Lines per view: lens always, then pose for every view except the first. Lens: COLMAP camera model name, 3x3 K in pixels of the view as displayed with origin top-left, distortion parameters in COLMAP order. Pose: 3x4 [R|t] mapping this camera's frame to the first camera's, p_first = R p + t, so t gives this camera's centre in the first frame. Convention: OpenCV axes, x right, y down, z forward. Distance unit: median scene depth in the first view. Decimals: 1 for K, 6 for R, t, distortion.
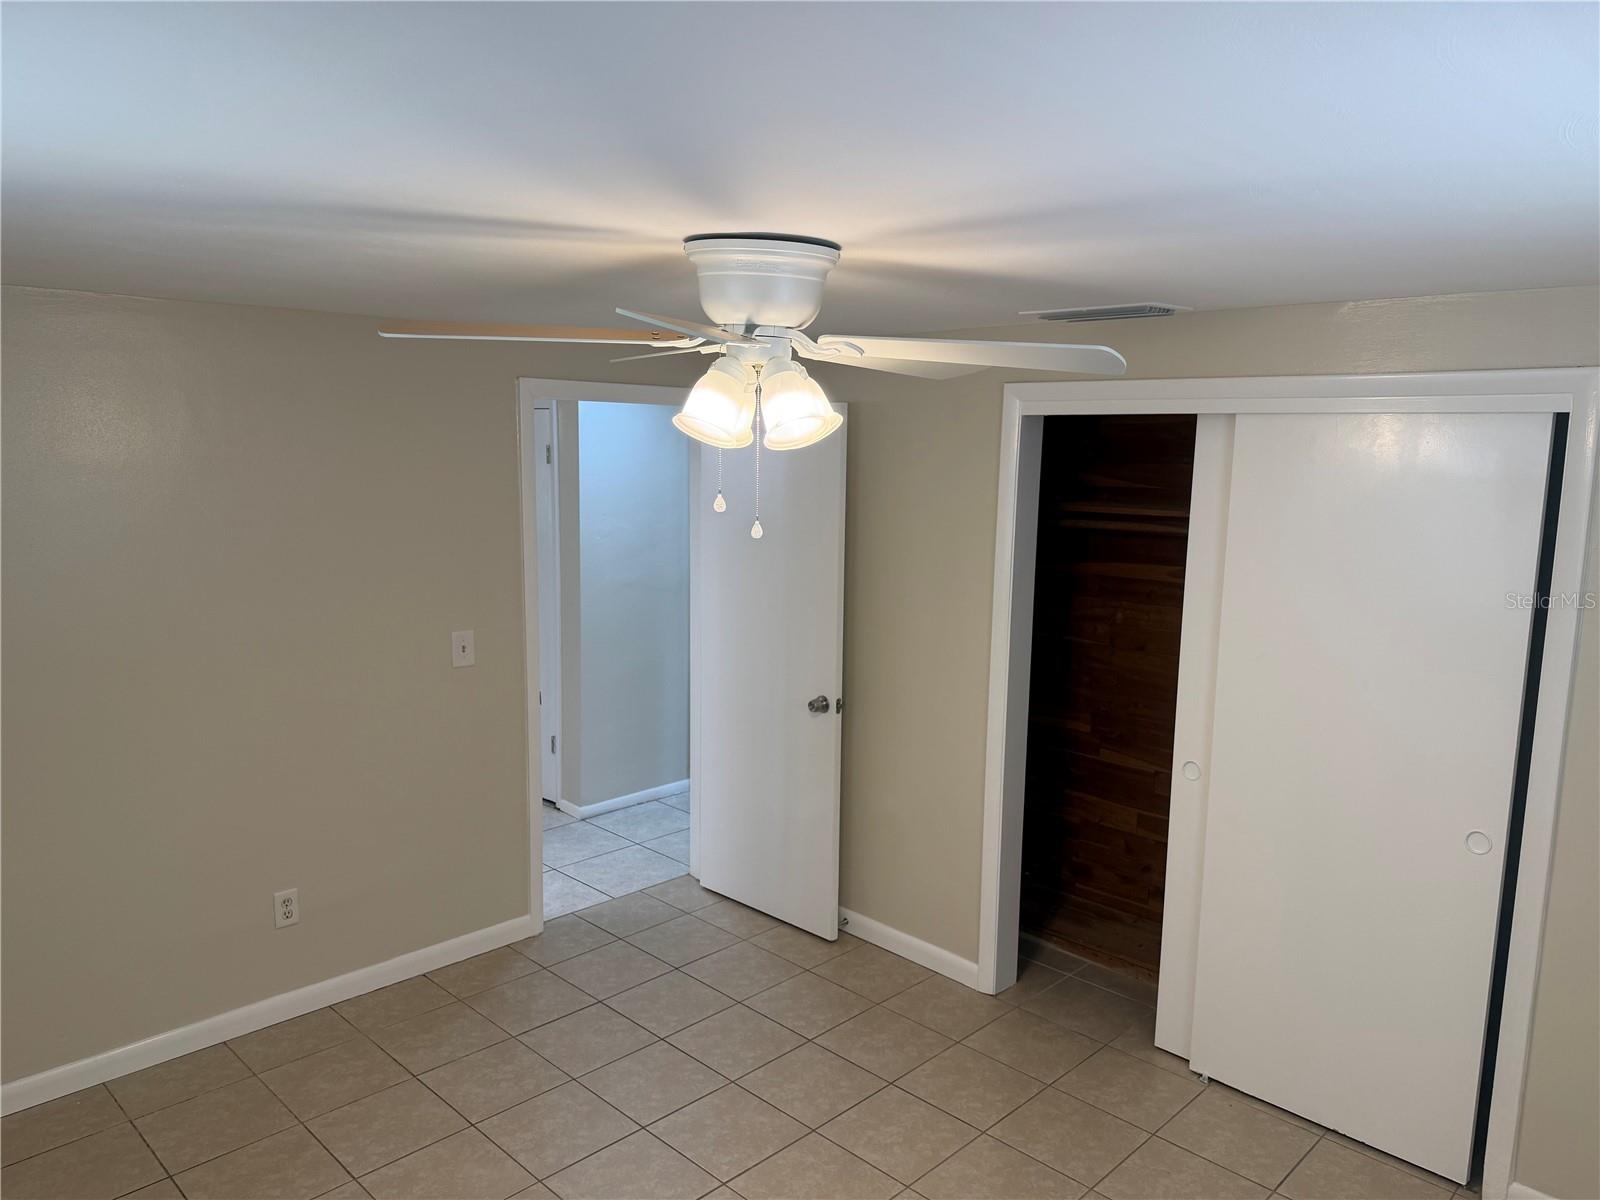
lens RADIAL K [[1122.1, 0, 800.0], [0, 1122.1, 600.0], [0, 0, 1]] dist [0.074825, -0.108488]
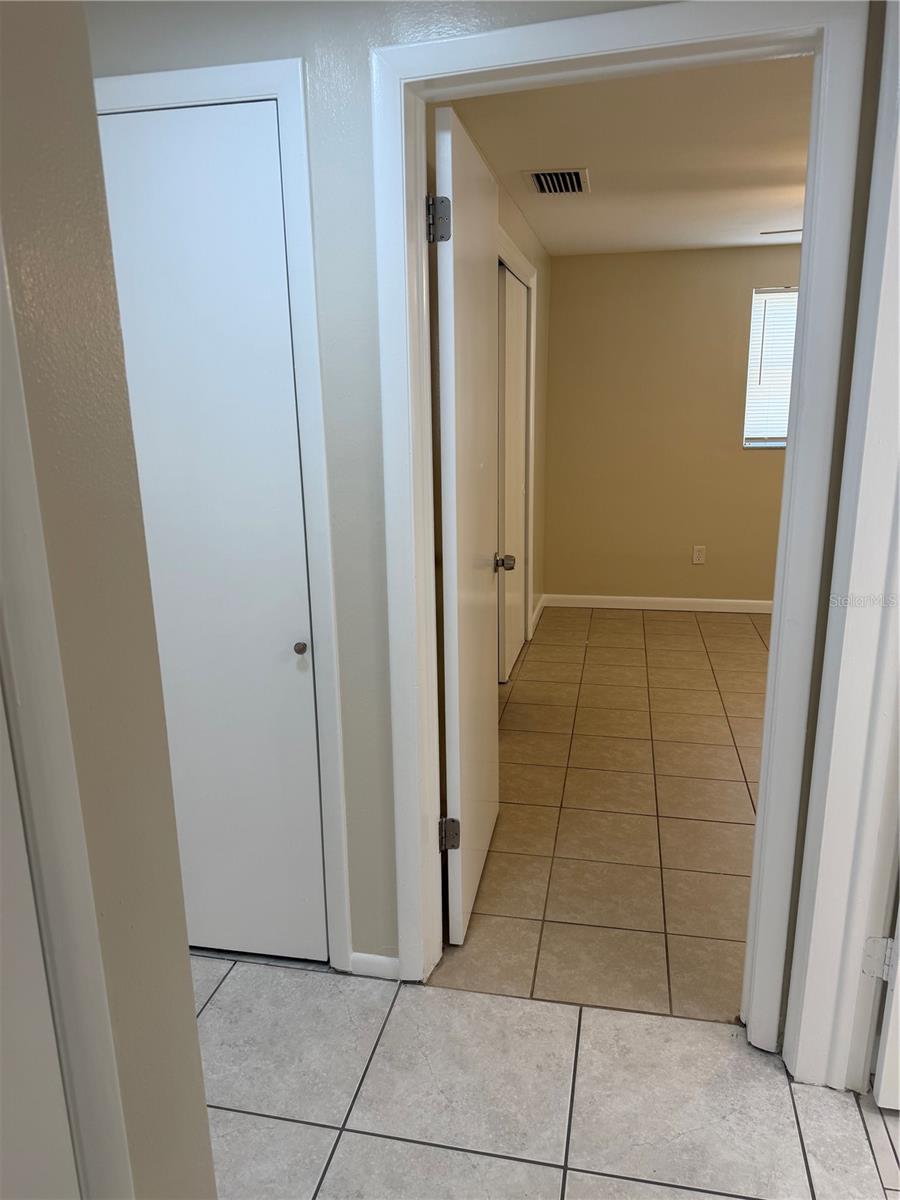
lens RADIAL K [[829.0, 0, 450.0], [0, 829.0, 600.0], [0, 0, 1]] dist [0.064952, -0.094955]
pose [[-0.537337, -0.227027, 0.812236, -0.603899], [0.113072, 0.934999, 0.336143, -0.127768], [-0.835753, 0.272463, -0.476739, 1.671295]]
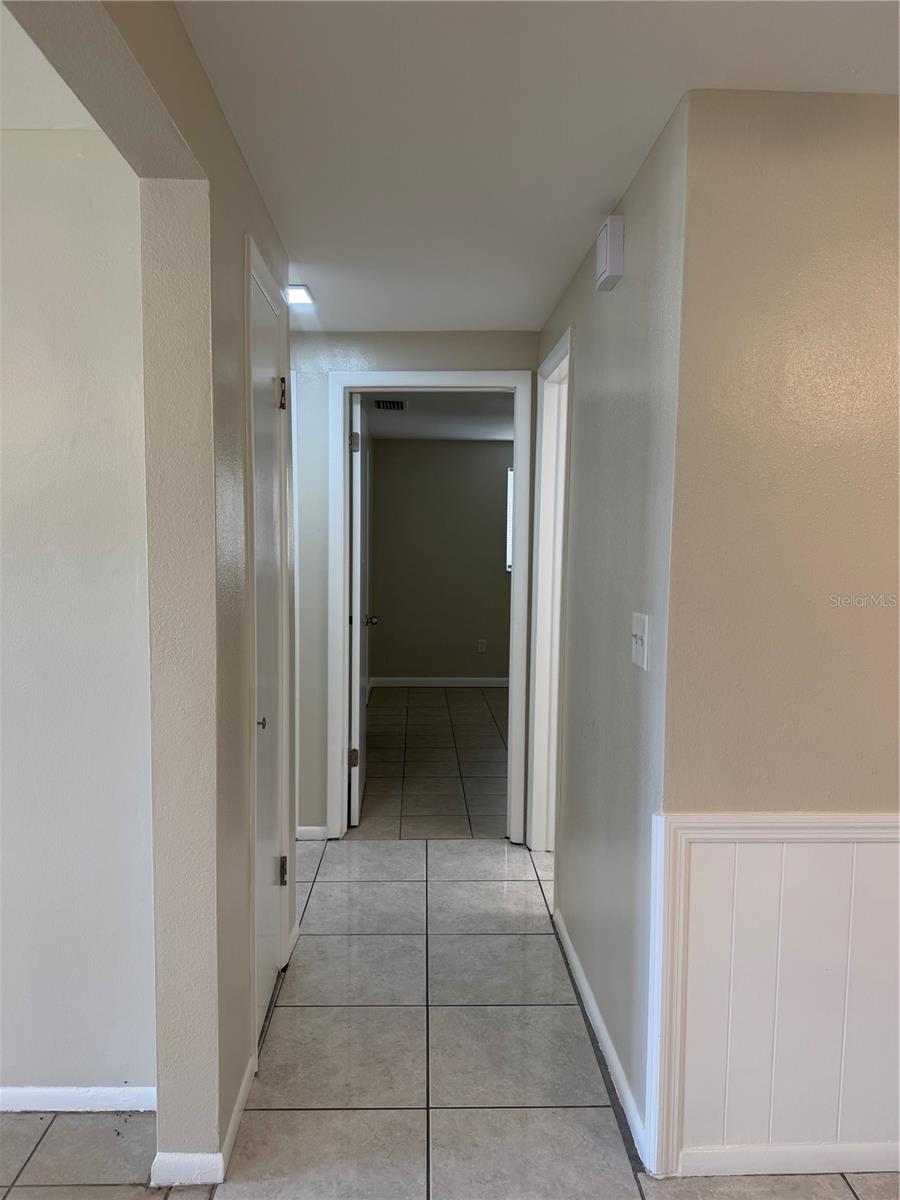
lens RADIAL K [[855.9, 0, 450.0], [0, 855.9, 600.0], [0, 0, 1]] dist [-0.000268, -0.002563]
pose [[-0.726228, -0.090235, 0.681506, -1.061024], [0.057224, 0.979973, 0.190733, -0.185657], [-0.685068, 0.177515, -0.706520, 2.174839]]
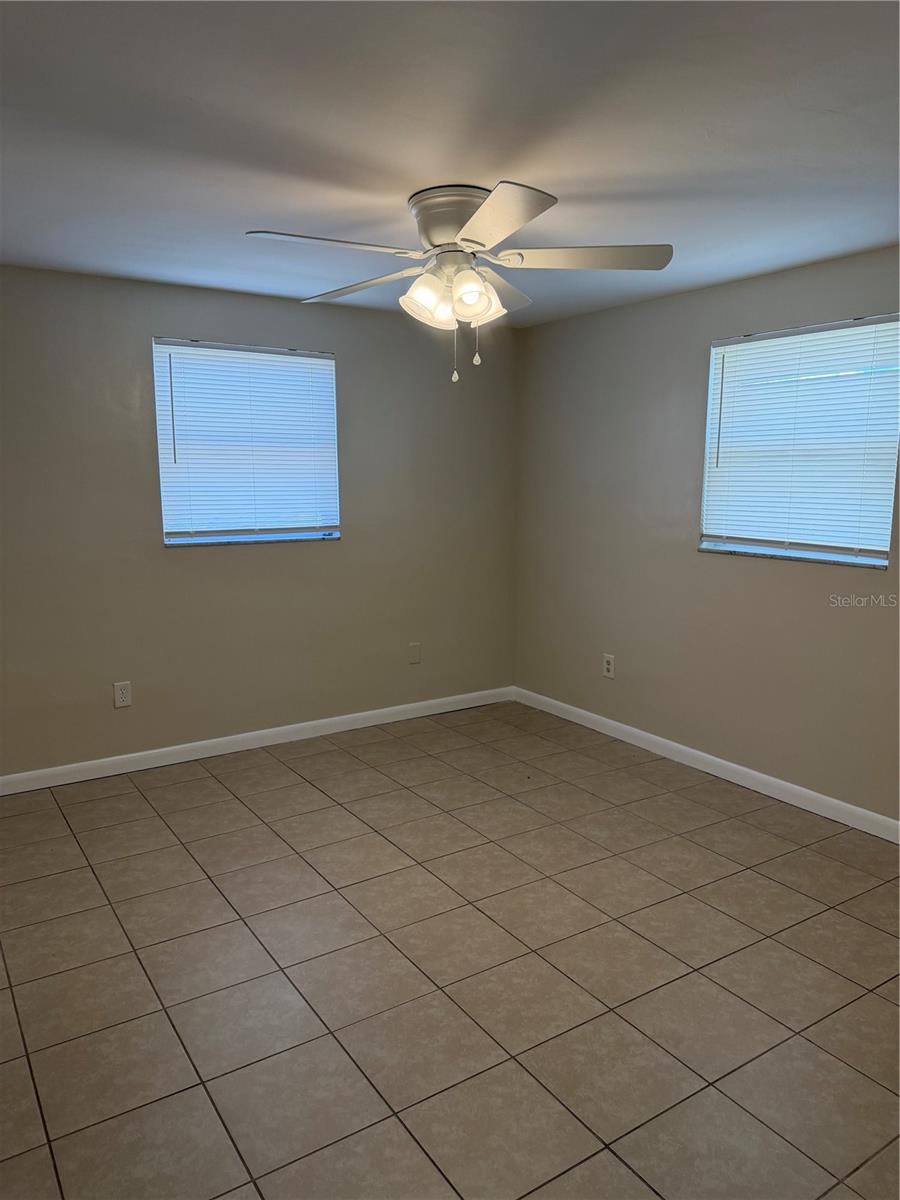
lens RADIAL K [[841.6, 0, 433.1], [0, 841.6, 603.0], [0, 0, 1]] dist [0.074825, -0.108488]
pose [[-0.971448, -0.066288, 0.227804, -0.190019], [0.001245, 0.958738, 0.284289, -0.064239], [-0.237250, 0.276456, -0.931281, 1.421313]]
